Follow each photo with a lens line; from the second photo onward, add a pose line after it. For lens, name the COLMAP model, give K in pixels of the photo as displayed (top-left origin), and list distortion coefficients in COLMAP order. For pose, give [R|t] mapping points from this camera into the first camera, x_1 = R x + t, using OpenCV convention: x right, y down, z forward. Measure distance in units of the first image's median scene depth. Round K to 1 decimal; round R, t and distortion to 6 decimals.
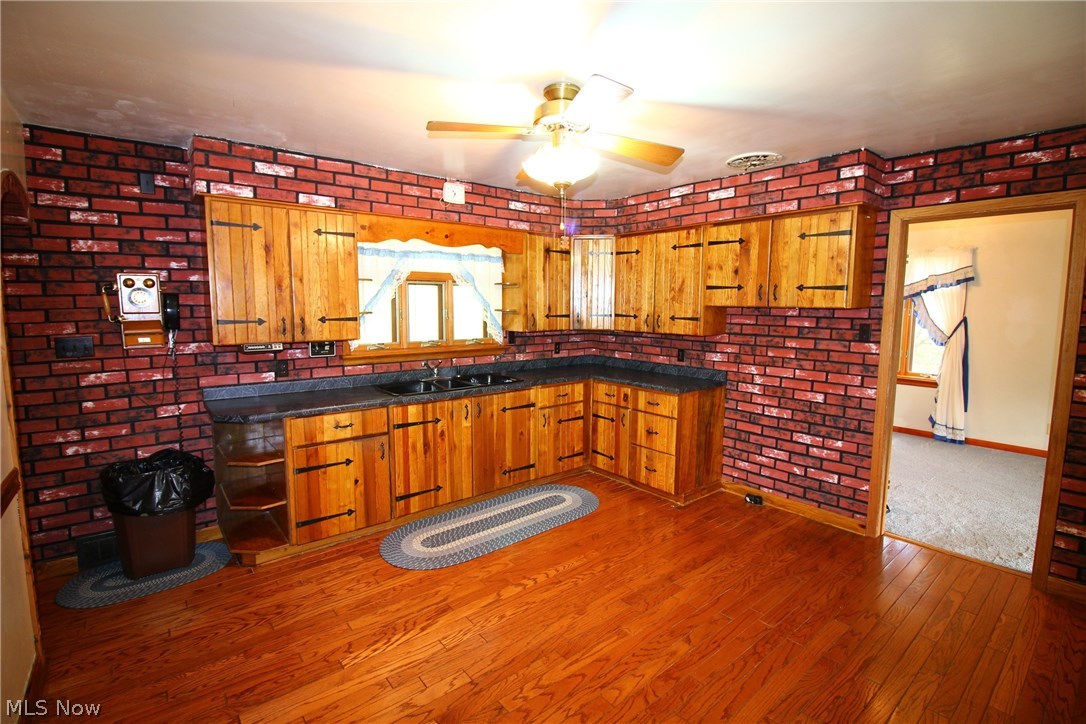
lens RADIAL K [[504.4, 0, 543.4], [0, 504.4, 358.4], [0, 0, 1]] dist [-0.000394, -0.012151]
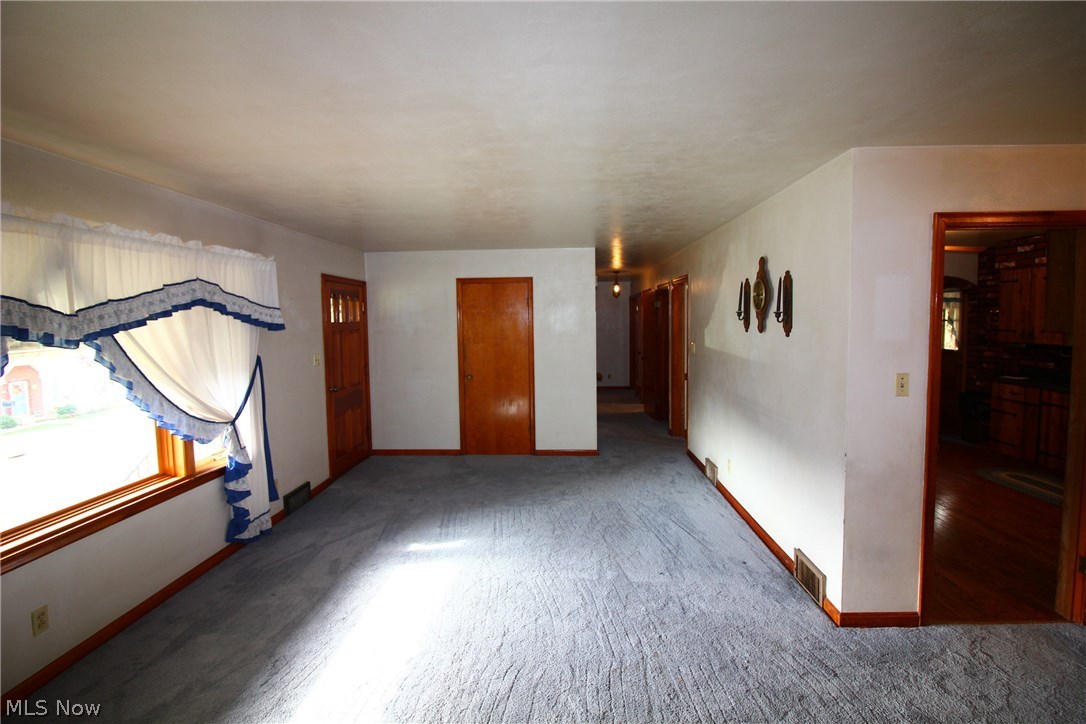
lens RADIAL K [[504.4, 0, 543.4], [0, 504.4, 358.4], [0, 0, 1]] dist [-0.000394, -0.012151]
pose [[-0.668824, 0.065083, -0.740566, 1.681065], [-0.064048, 0.987412, 0.144620, -0.109263], [0.740657, 0.144157, -0.656237, 0.795825]]
